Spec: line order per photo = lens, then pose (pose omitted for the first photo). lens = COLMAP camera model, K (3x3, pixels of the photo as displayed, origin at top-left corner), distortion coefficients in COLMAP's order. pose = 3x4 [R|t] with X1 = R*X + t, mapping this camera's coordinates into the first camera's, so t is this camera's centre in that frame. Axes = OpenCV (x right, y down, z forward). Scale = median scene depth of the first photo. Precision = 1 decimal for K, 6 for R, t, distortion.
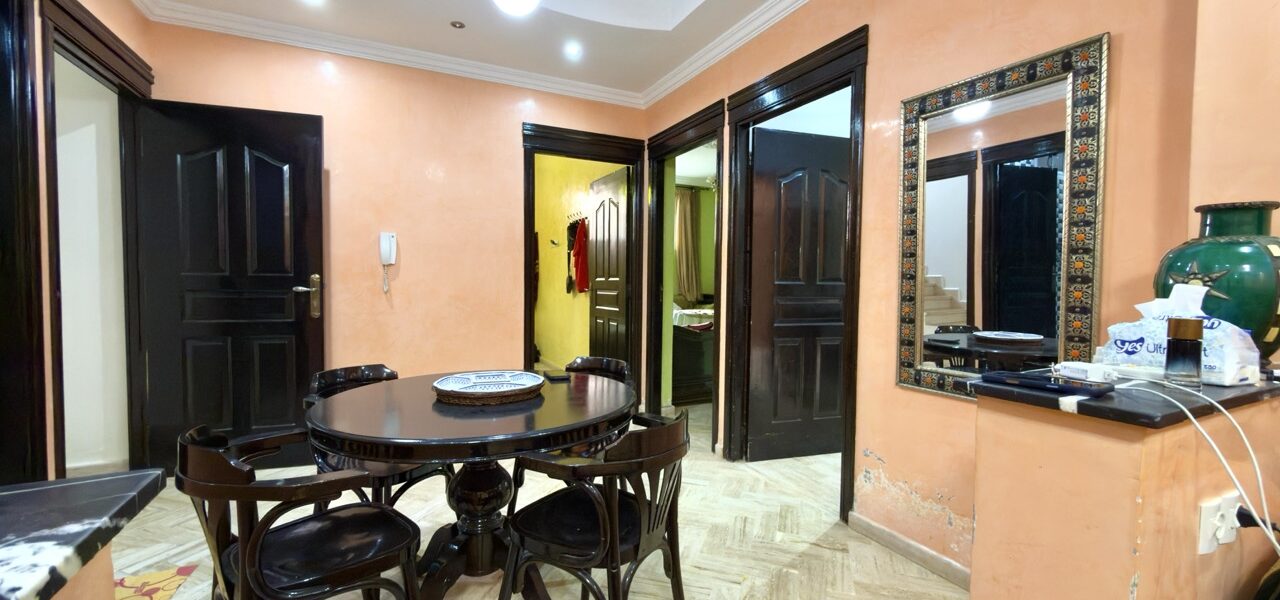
lens RADIAL K [[511.7, 0, 637.6], [0, 511.7, 301.4], [0, 0, 1]] dist [0.001891, -0.000600]
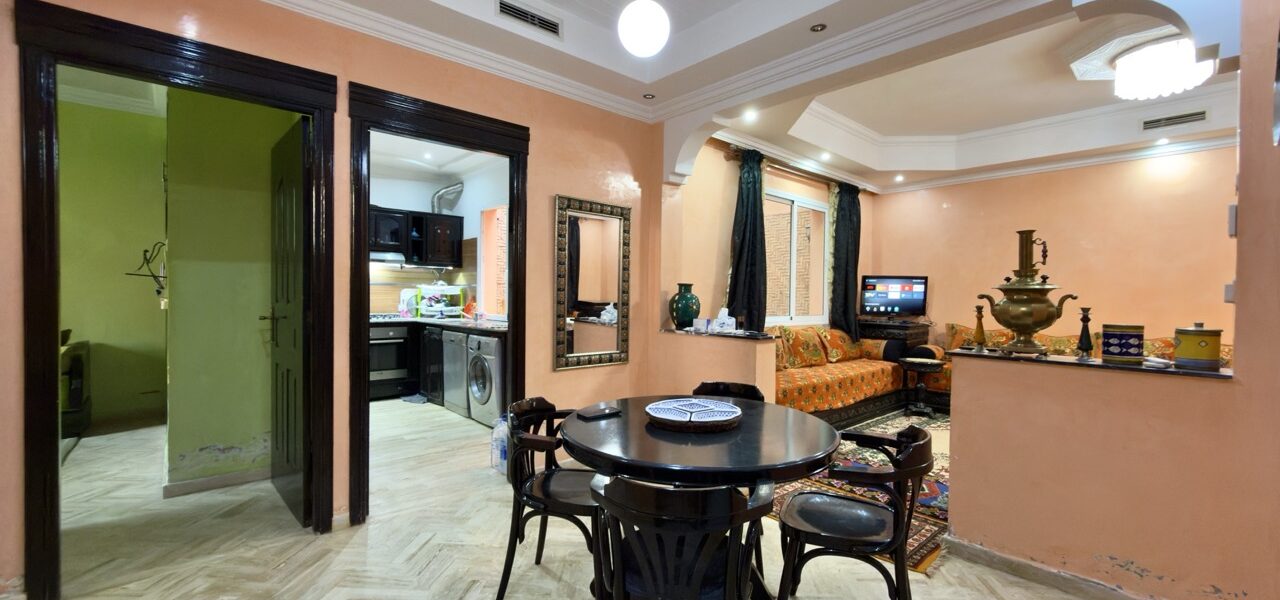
lens RADIAL K [[511.7, 0, 642.8], [0, 511.7, 303.6], [0, 0, 1]] dist [0.001891, -0.000600]
pose [[-0.270994, -0.029494, 0.962129, -0.899529], [0.020727, 0.999120, 0.036466, -0.079996], [-0.962358, 0.029824, -0.270144, 0.949862]]
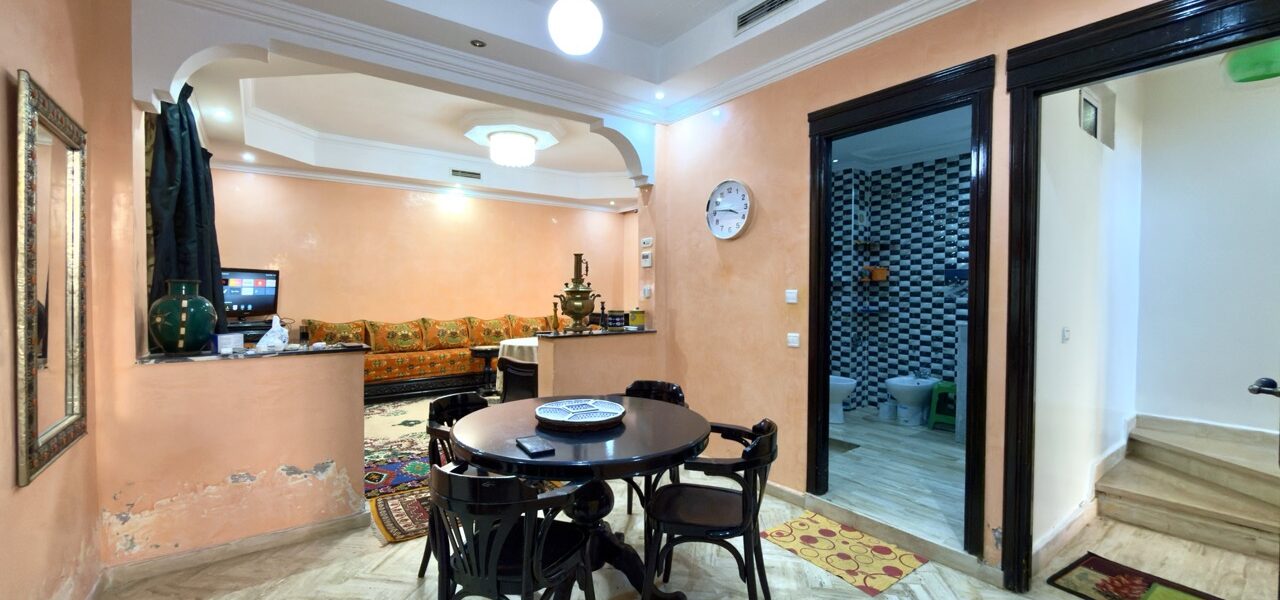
lens RADIAL K [[511.7, 0, 641.3], [0, 511.7, 303.2], [0, 0, 1]] dist [0.001891, -0.000600]
pose [[-0.983229, -0.008783, -0.182163, -0.148144], [-0.019650, 0.998127, 0.057934, -0.109117], [0.181312, 0.060541, -0.981560, 1.468987]]
